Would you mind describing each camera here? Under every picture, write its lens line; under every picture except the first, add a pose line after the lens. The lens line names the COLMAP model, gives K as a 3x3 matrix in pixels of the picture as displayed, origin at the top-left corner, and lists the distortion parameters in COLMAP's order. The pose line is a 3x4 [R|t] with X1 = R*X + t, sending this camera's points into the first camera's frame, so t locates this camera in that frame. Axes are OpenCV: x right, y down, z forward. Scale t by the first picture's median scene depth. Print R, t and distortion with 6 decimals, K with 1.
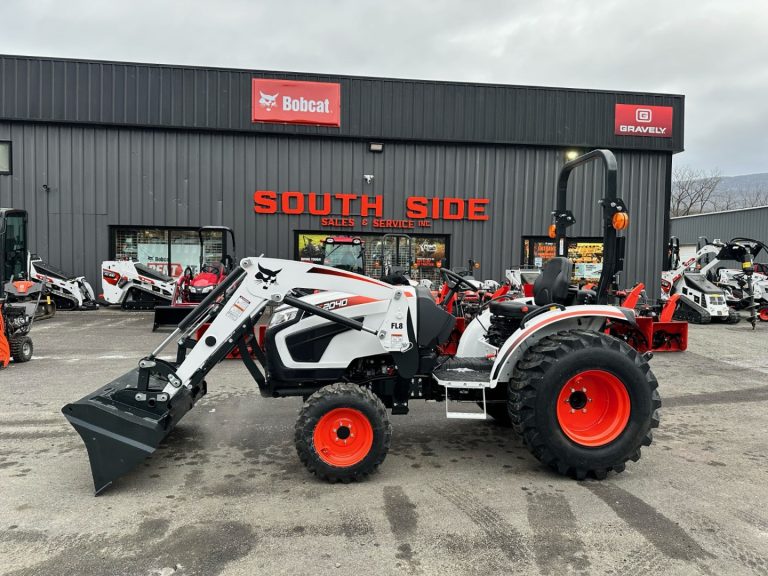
lens RADIAL K [[497.2, 0, 384.0], [0, 497.2, 288.0], [0, 0, 1]] dist [0.093813, -0.109912]
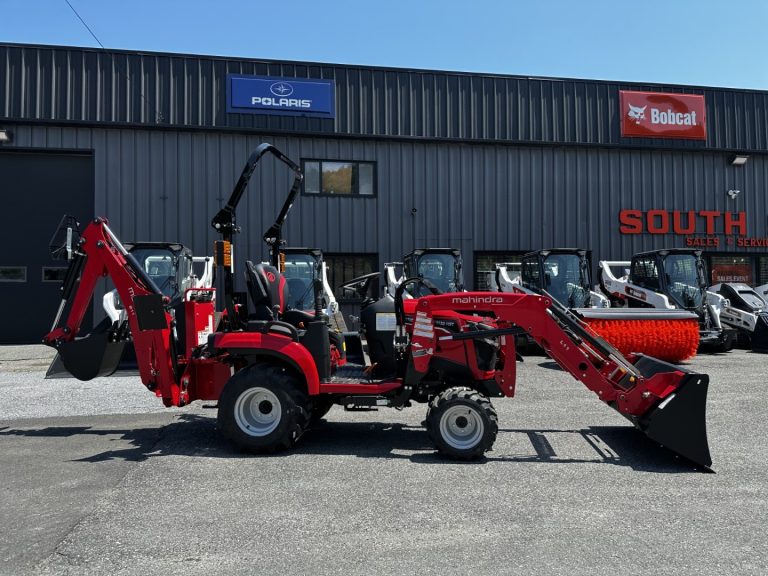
lens RADIAL K [[630.5, 0, 378.5], [0, 630.5, 273.3], [0, 0, 1]] dist [0.112247, -0.183145]
pose [[0.995696, -0.022643, 0.089868, -0.787585], [0.029157, 0.996989, -0.071847, -0.008695], [-0.087970, 0.074158, 0.993359, -0.099864]]
